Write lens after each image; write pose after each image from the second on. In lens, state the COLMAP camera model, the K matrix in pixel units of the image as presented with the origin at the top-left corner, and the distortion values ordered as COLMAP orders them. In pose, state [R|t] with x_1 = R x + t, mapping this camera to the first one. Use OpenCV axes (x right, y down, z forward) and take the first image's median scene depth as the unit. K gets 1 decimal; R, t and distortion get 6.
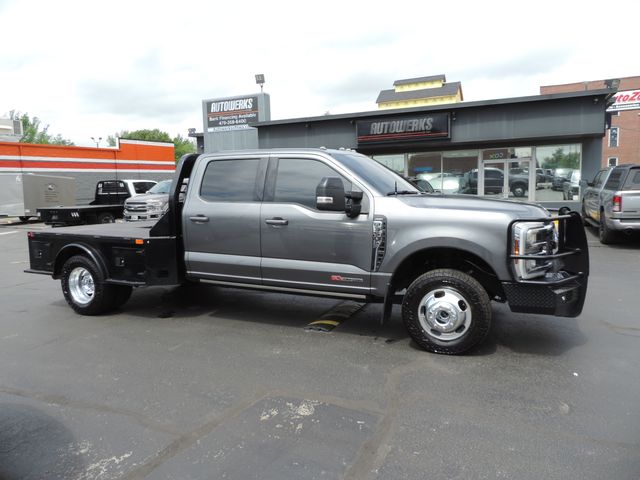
lens RADIAL K [[469.5, 0, 319.6], [0, 469.5, 239.8], [0, 0, 1]] dist [-0.025490, -0.009256]
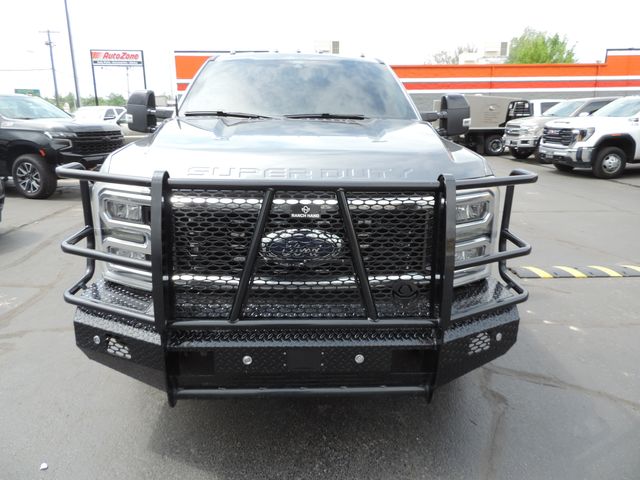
lens RADIAL K [[469.5, 0, 320.0], [0, 469.5, 240.7], [0, 0, 1]] dist [-0.025490, -0.009256]
pose [[0.460092, 0.235422, -0.856091, 0.177655], [-0.092466, 0.971668, 0.217511, -0.018027], [0.883044, -0.020916, 0.468825, 0.177115]]
